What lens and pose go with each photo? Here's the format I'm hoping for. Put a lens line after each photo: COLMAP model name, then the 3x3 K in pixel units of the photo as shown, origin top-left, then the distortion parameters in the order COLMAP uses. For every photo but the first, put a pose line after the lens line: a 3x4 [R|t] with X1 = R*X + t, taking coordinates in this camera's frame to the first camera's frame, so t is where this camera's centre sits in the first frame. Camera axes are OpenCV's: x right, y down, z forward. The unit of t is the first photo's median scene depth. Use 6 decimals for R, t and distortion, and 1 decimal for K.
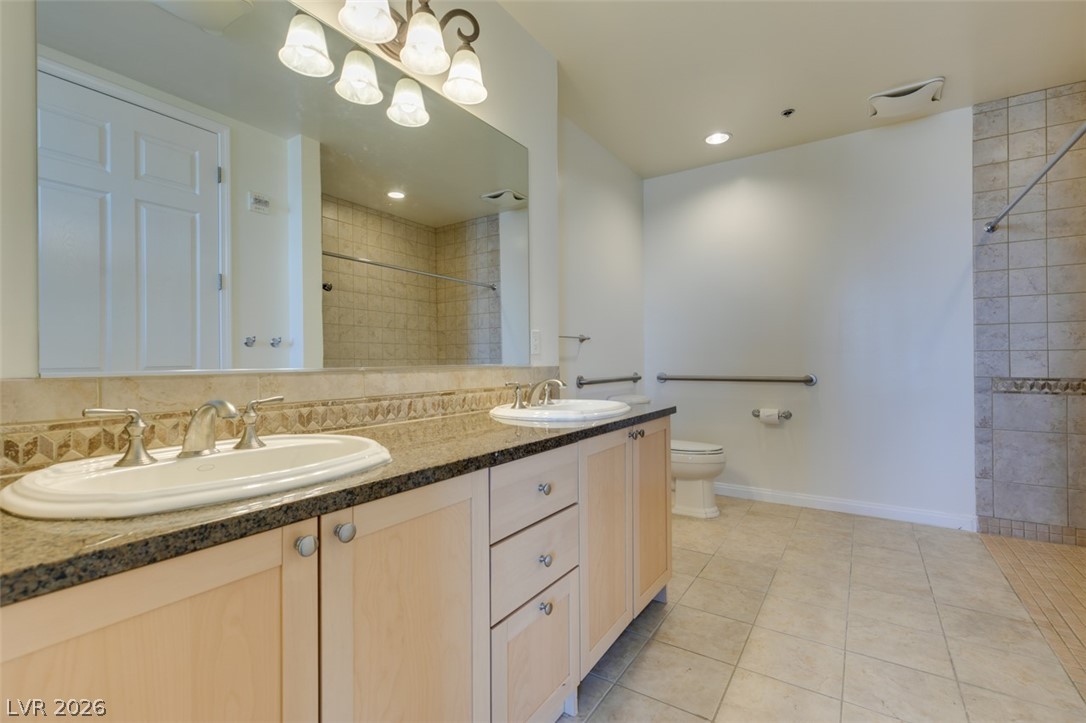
lens RADIAL K [[502.6, 0, 541.7], [0, 502.6, 356.4], [0, 0, 1]] dist [0.003865, 0.000483]
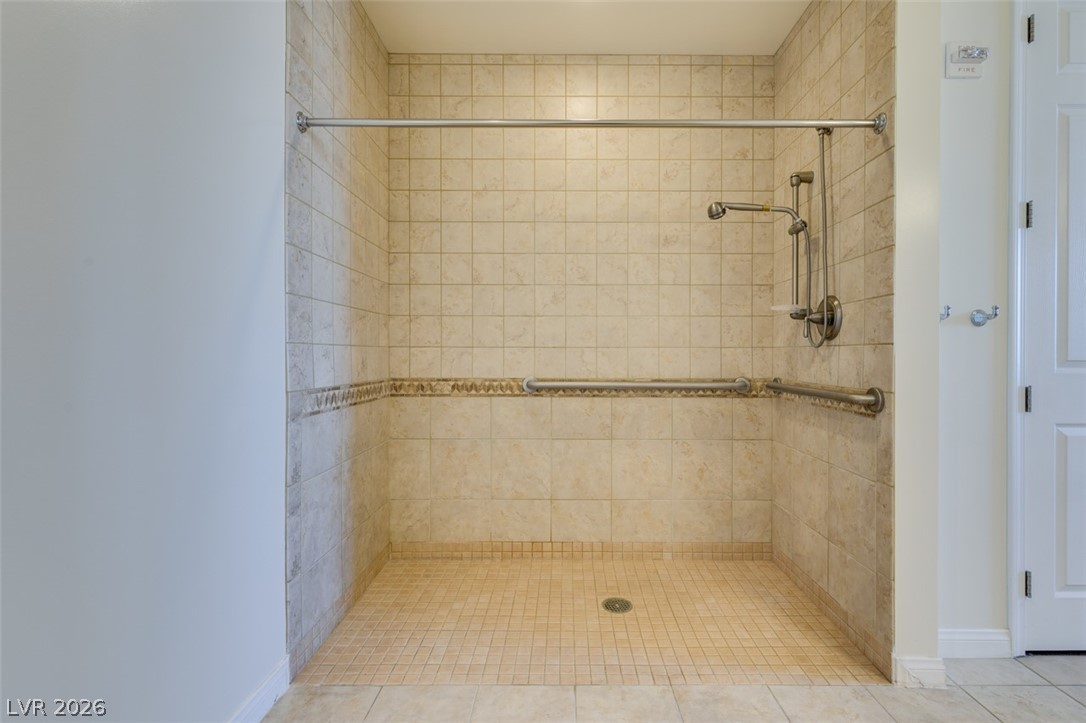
lens RADIAL K [[492.0, 0, 542.3], [0, 492.0, 358.4], [0, 0, 1]] dist [0.003108, 0.000555]
pose [[-0.547094, 0.005381, 0.837054, 0.298582], [-0.001674, 0.999970, -0.007522, 0.008492], [-0.837069, -0.005517, -0.547069, 1.129618]]
